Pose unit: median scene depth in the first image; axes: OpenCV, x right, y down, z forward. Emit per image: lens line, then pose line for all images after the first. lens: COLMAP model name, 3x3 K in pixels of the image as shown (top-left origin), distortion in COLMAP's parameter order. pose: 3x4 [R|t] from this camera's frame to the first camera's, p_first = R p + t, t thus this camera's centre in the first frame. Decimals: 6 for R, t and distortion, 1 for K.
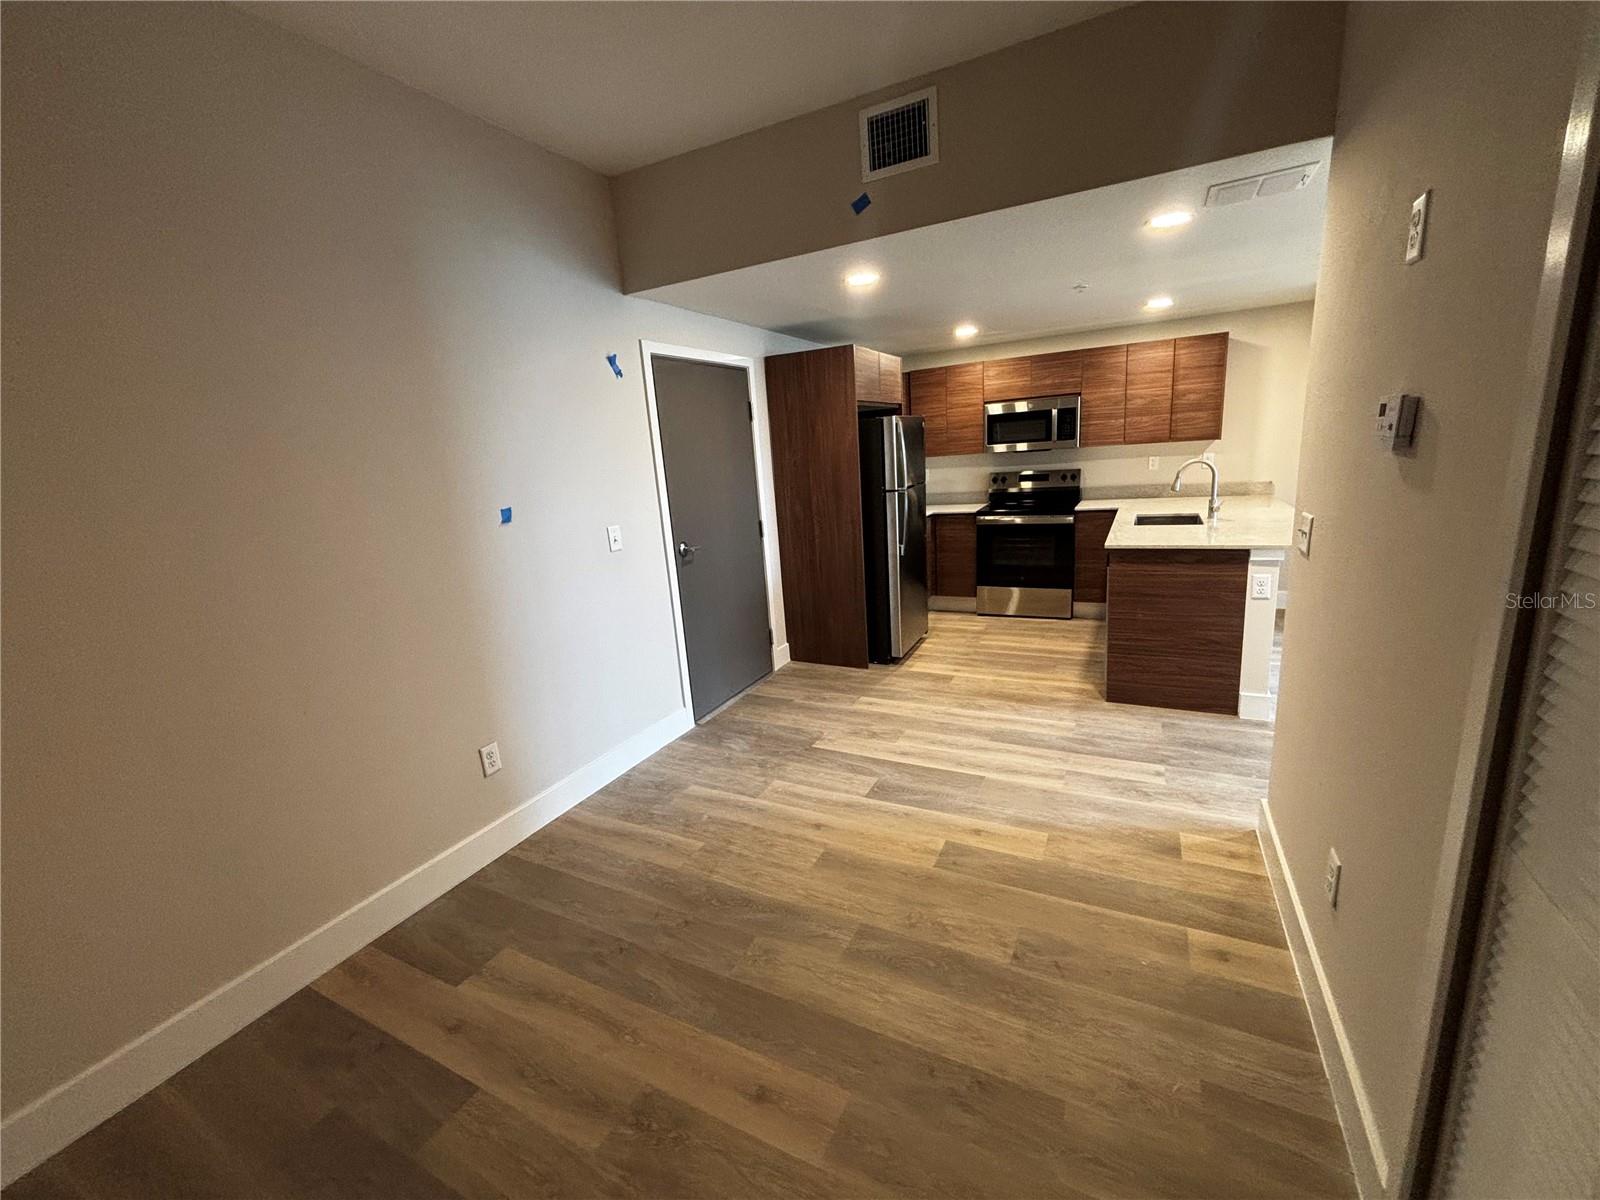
lens RADIAL K [[650.0, 0, 802.0], [0, 650.0, 597.3], [0, 0, 1]] dist [0.001279, 0.000496]
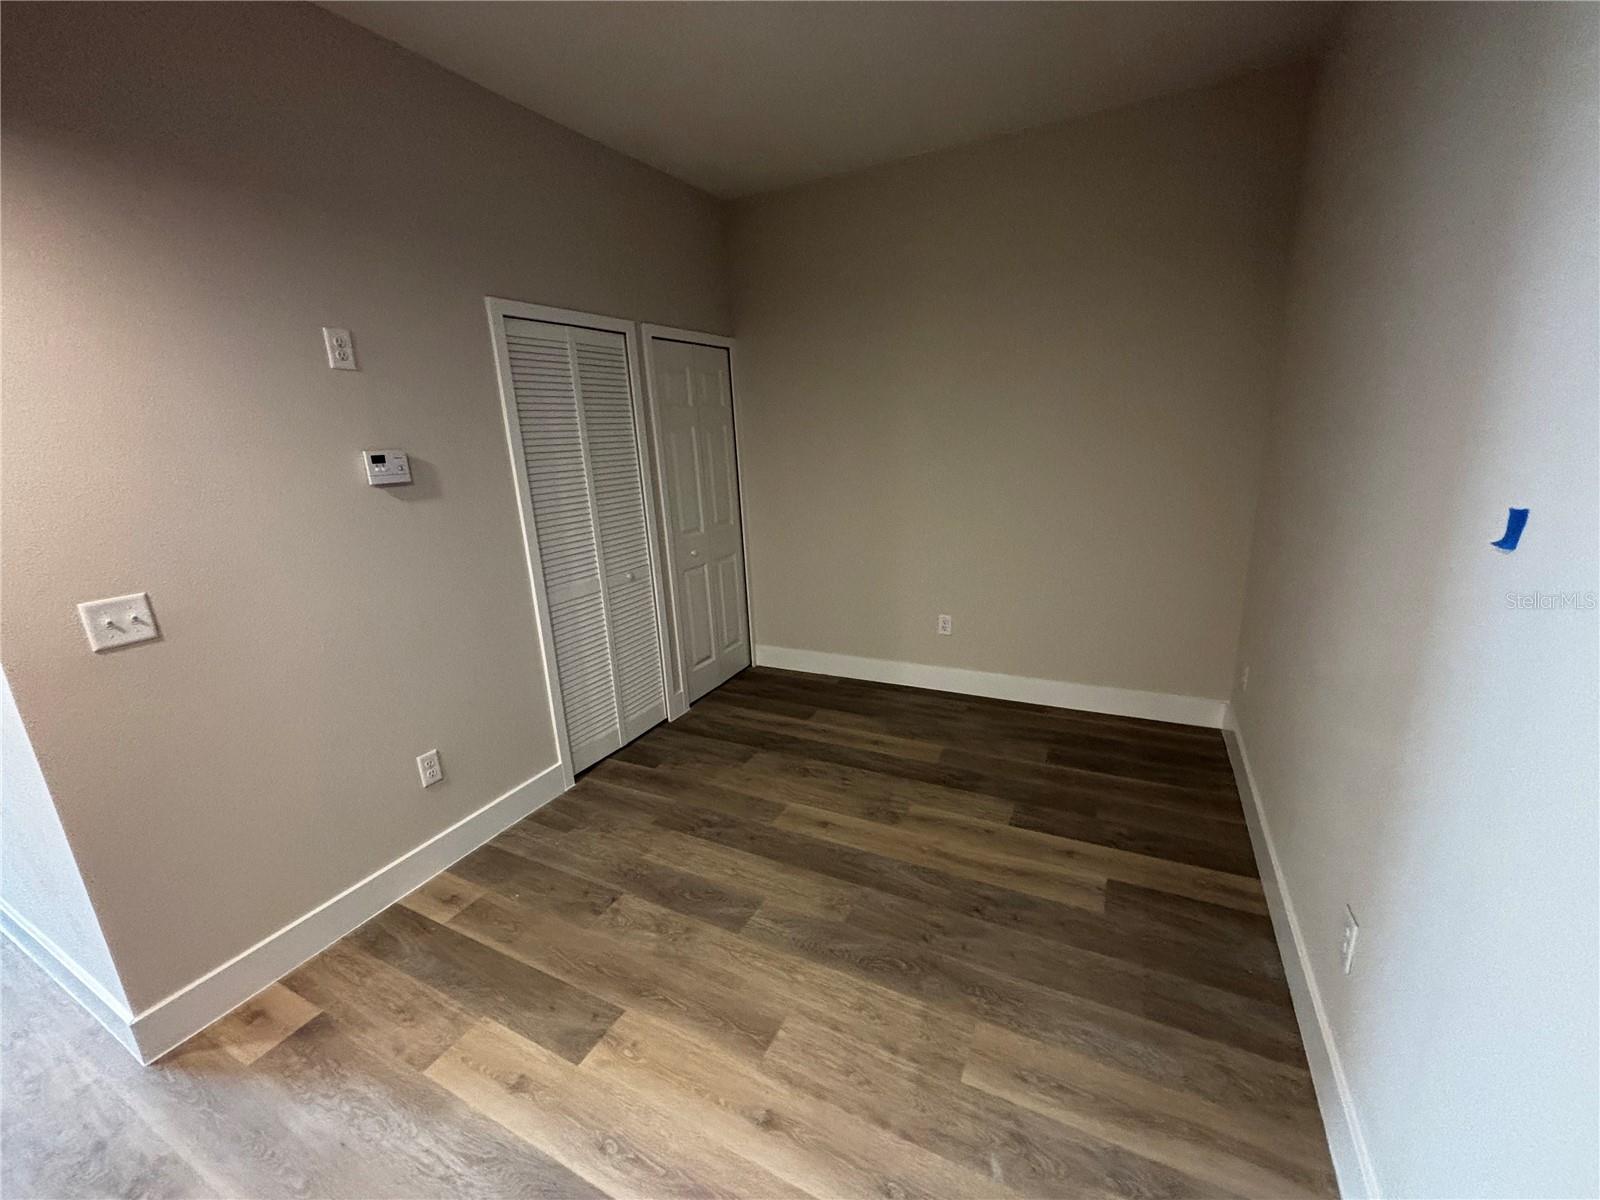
lens RADIAL K [[650.0, 0, 802.0], [0, 650.0, 597.3], [0, 0, 1]] dist [0.001279, 0.000496]
pose [[-0.992828, 0.117046, 0.024368, -0.047839], [0.115226, 0.882439, 0.456096, -0.206177], [0.031881, 0.455633, -0.889597, 0.901103]]
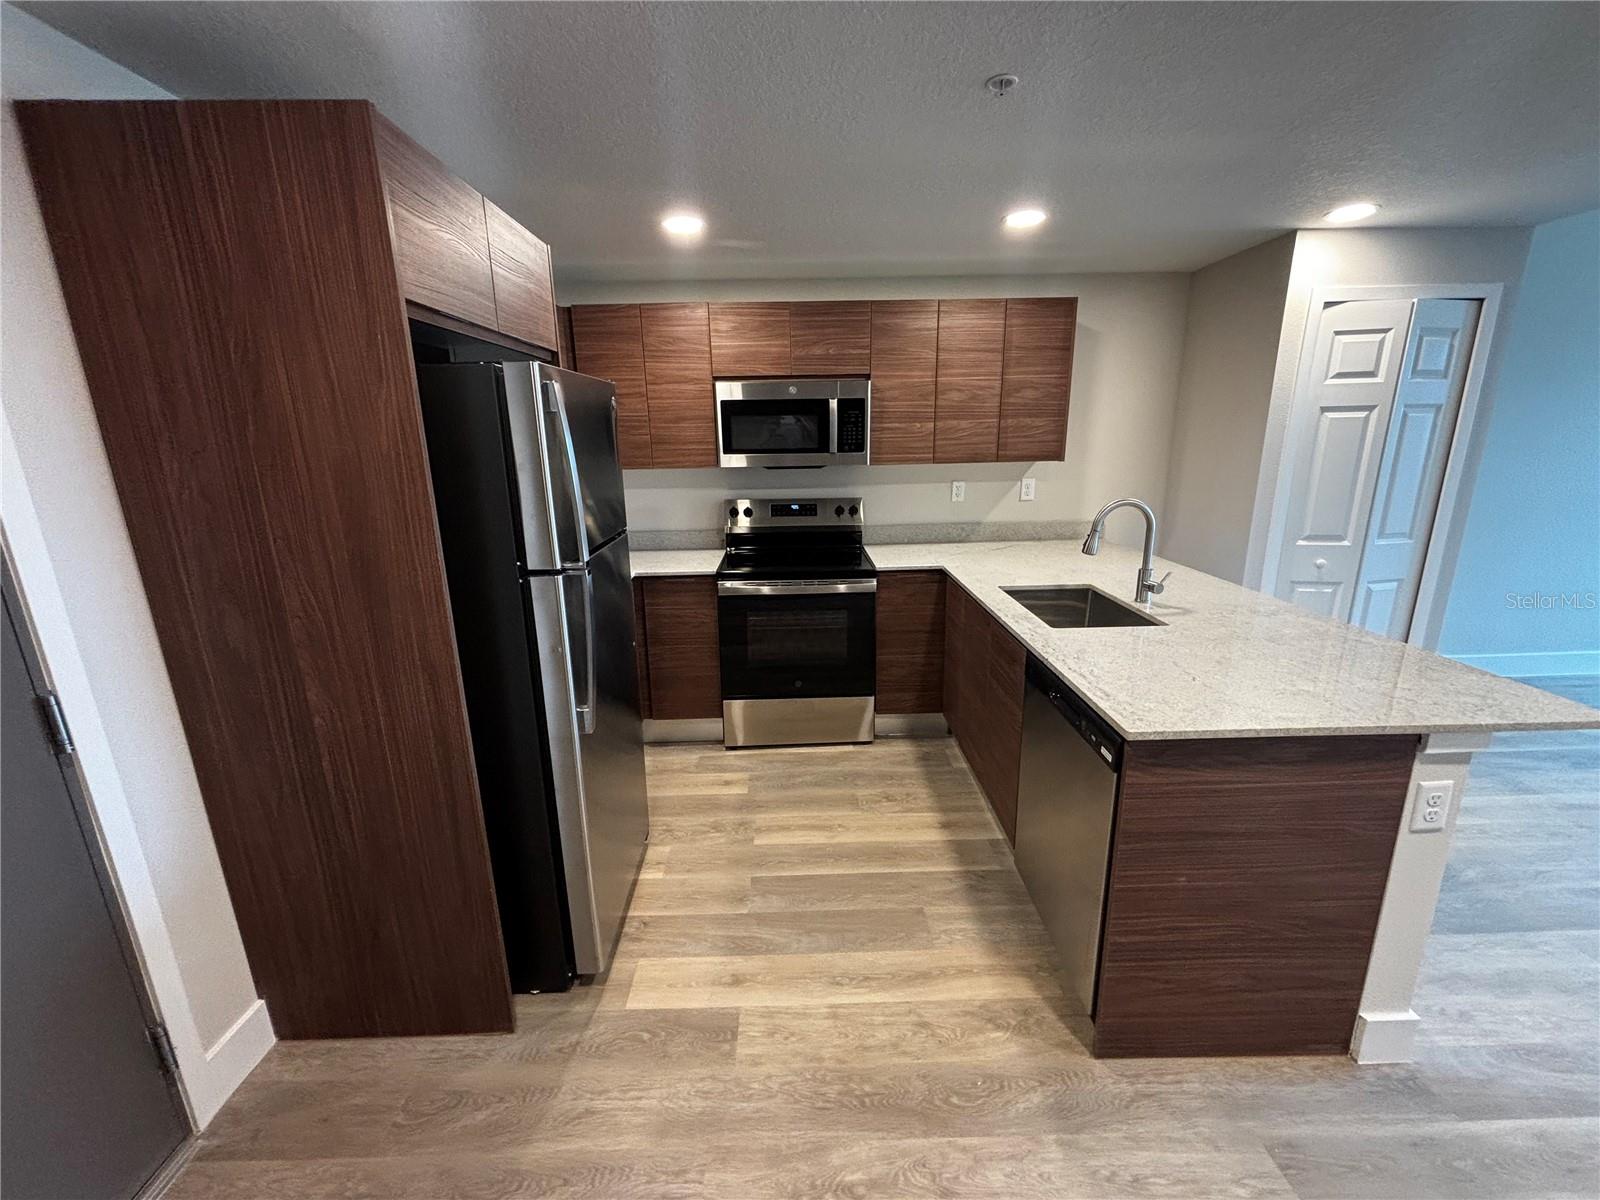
lens RADIAL K [[645.1, 0, 801.5], [0, 645.1, 600.1], [0, 0, 1]] dist [0.003282, -0.000597]
pose [[0.880777, -0.066829, 0.468792, 0.104328], [0.064846, 0.997687, 0.020393, -0.164095], [-0.469071, 0.012437, 0.883073, 0.678500]]
